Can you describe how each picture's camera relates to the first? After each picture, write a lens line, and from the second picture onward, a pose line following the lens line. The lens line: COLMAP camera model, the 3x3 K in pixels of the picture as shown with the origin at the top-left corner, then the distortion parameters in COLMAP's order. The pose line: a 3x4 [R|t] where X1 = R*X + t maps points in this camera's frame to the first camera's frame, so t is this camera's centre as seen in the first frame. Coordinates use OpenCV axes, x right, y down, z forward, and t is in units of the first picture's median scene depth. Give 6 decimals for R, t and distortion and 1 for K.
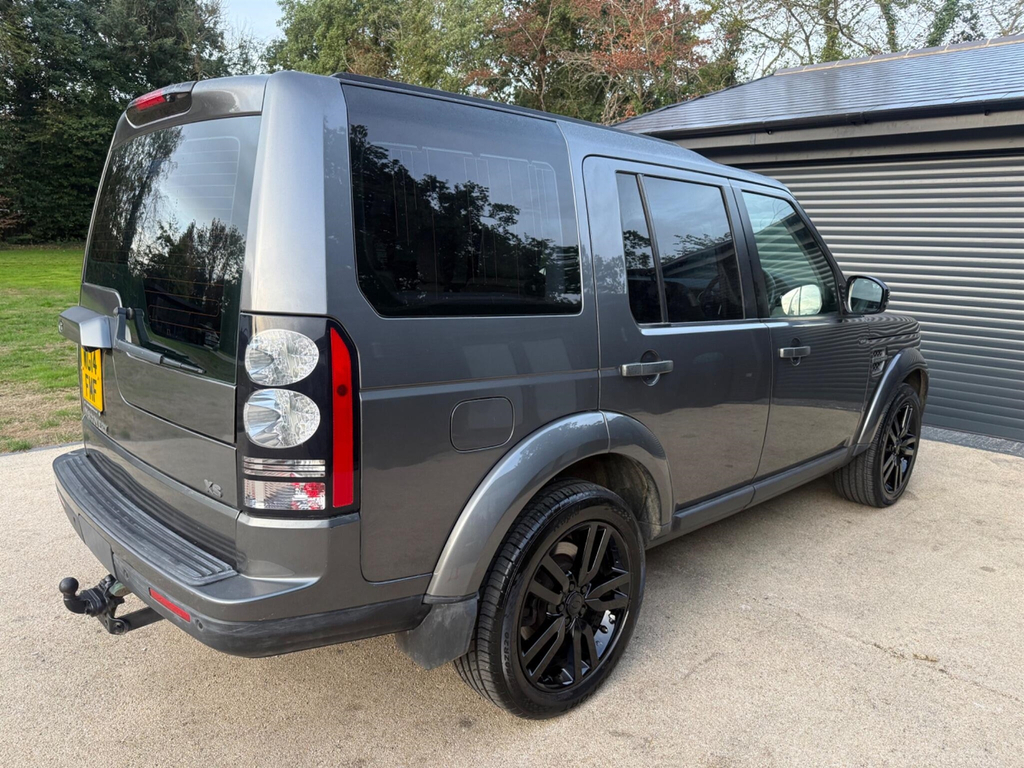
lens RADIAL K [[734.0, 0, 504.8], [0, 734.0, 383.8], [0, 0, 1]] dist [0.014027, -0.019271]
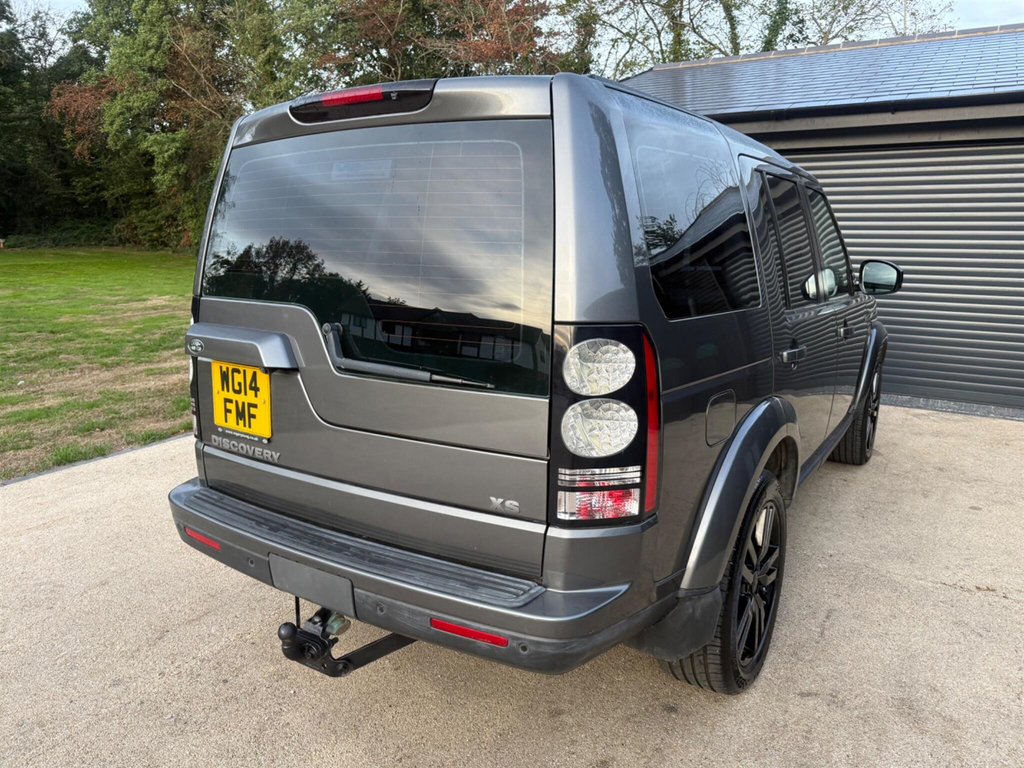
lens RADIAL K [[738.8, 0, 512.6], [0, 738.8, 377.2], [0, 0, 1]] dist [0.005181, -0.011426]
pose [[0.971246, -0.067309, 0.228367, -0.349224], [0.065538, 0.997732, 0.015341, -0.023887], [-0.228882, 0.000067, 0.973454, 0.032078]]
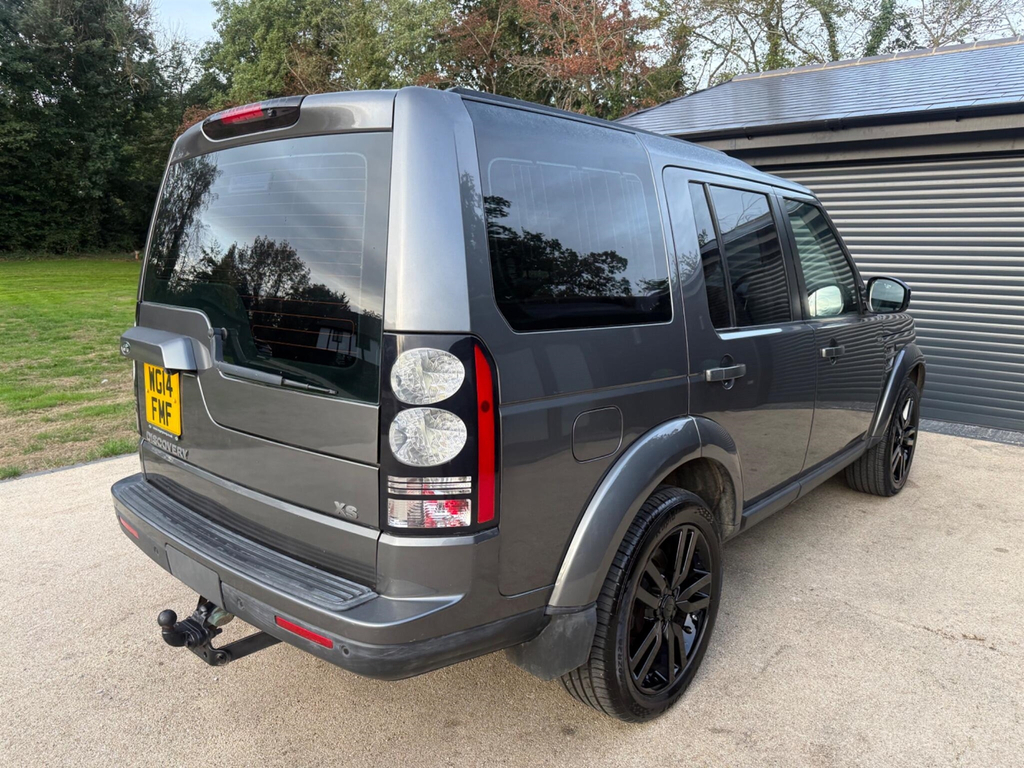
lens RADIAL K [[736.5, 0, 512.0], [0, 736.5, 384.0], [0, 0, 1]] dist [0.004465, -0.008564]
pose [[0.995742, -0.032942, 0.086099, -0.148334], [0.033268, 0.999444, -0.002356, -0.009975], [-0.085973, 0.005210, 0.996284, -0.000225]]
